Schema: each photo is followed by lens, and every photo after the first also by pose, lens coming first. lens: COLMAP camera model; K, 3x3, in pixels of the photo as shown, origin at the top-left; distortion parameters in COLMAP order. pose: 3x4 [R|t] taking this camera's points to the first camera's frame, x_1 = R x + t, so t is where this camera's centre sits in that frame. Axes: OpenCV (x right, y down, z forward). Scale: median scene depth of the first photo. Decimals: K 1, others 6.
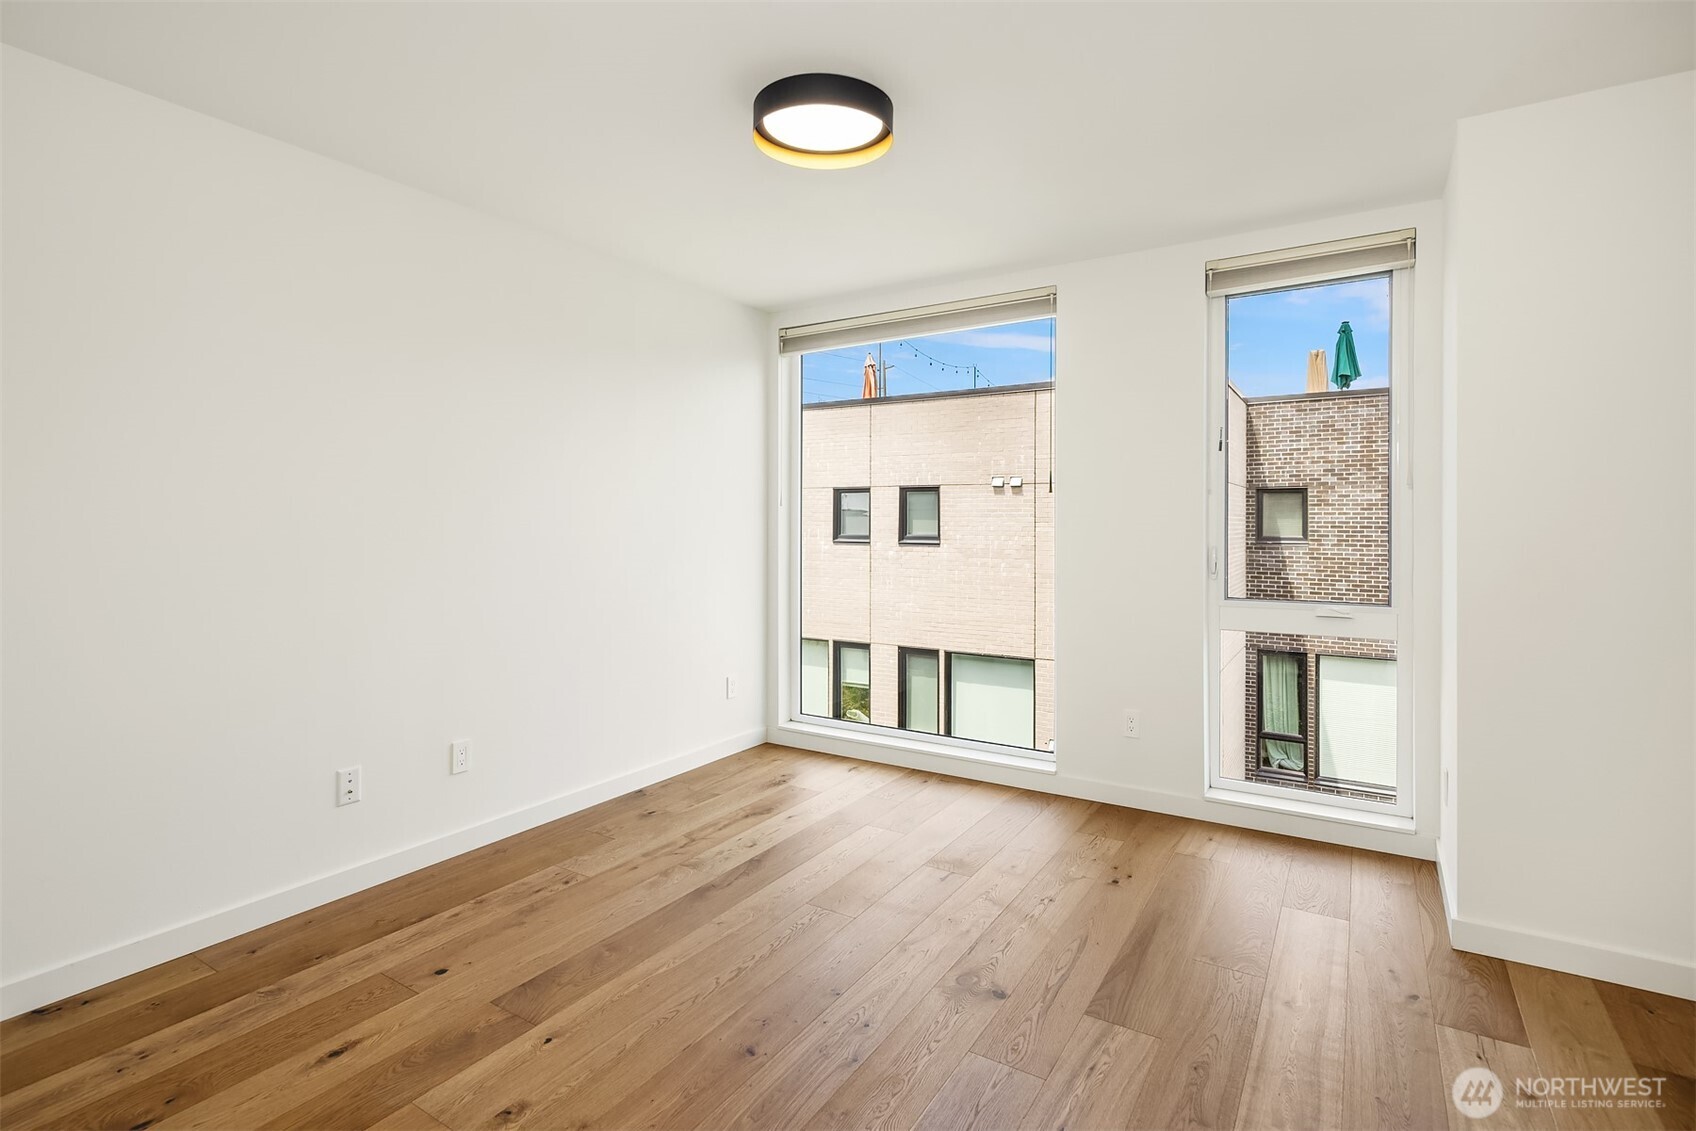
lens RADIAL K [[825.8, 0, 845.1], [0, 825.8, 534.1], [0, 0, 1]] dist [-0.000584, -0.000368]
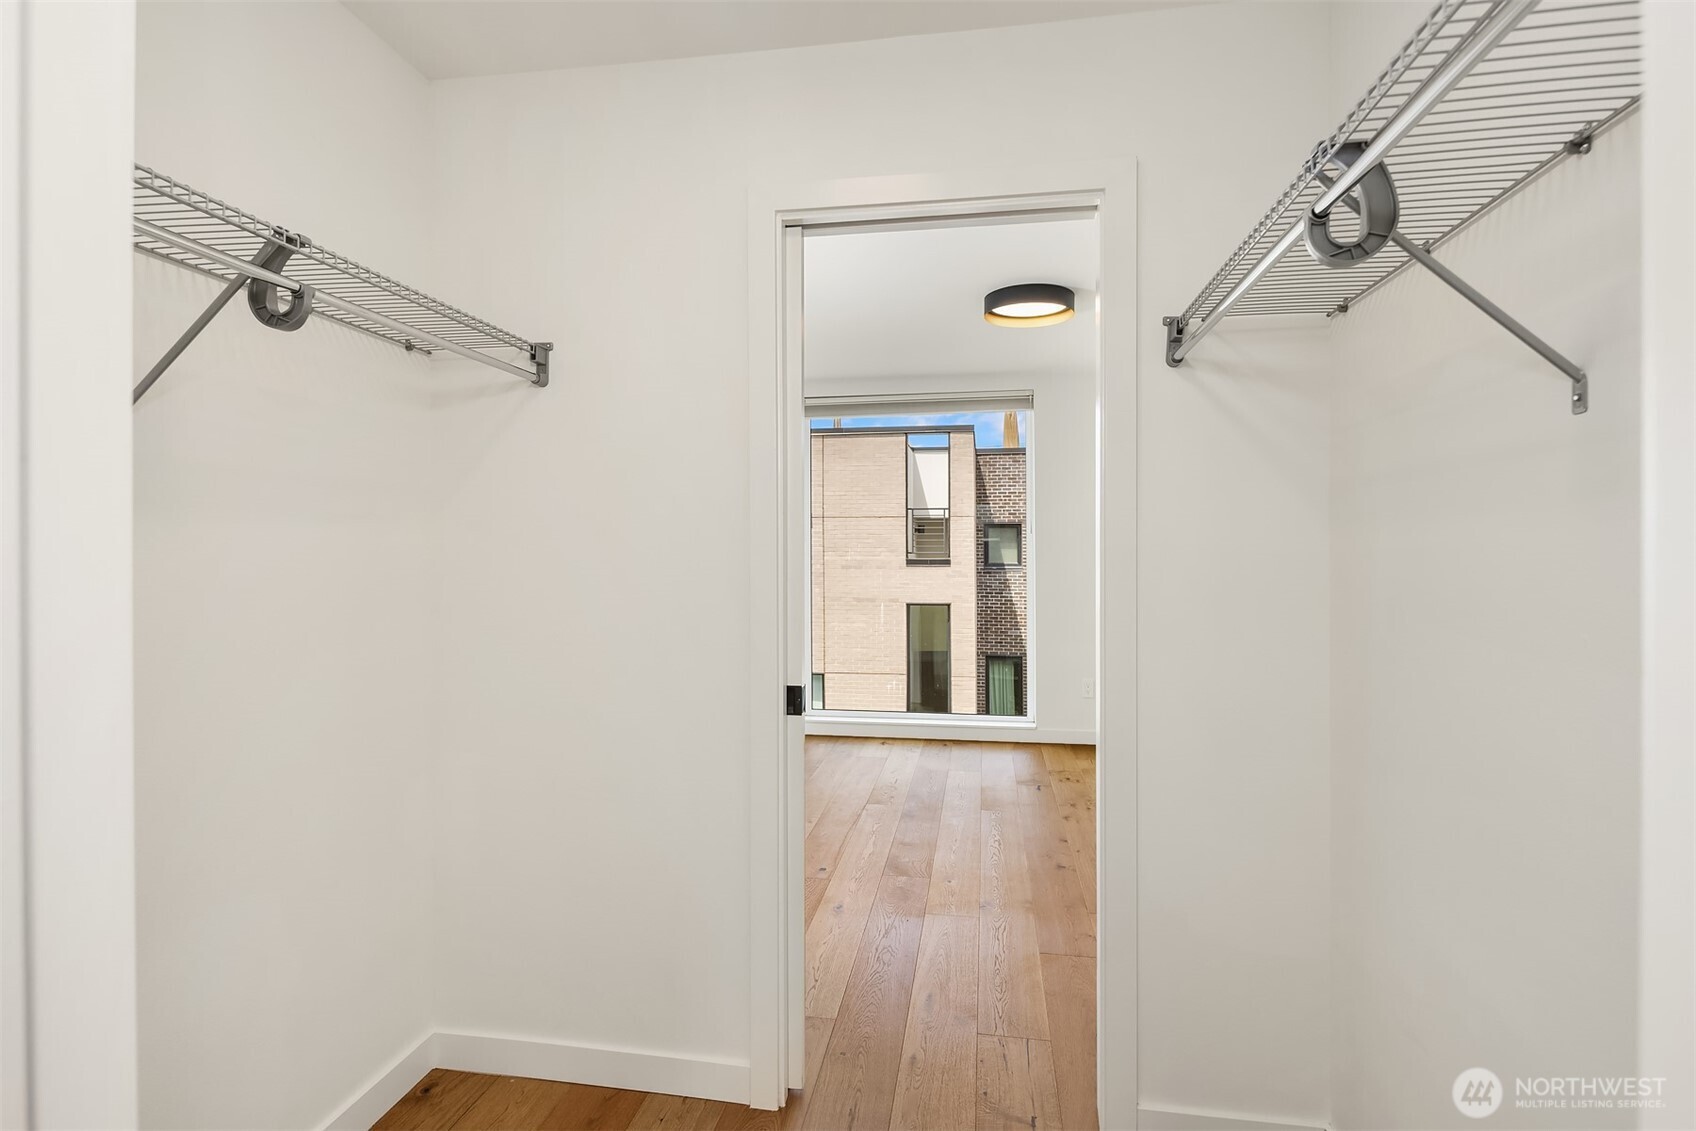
lens RADIAL K [[839.8, 0, 848.0], [0, 839.8, 565.5], [0, 0, 1]] dist [-0.000105, -0.000084]
pose [[0.920687, -0.008053, 0.390219, -0.170426], [0.006539, 0.999965, 0.005208, -0.001348], [-0.390248, -0.002244, 0.920707, -0.061285]]
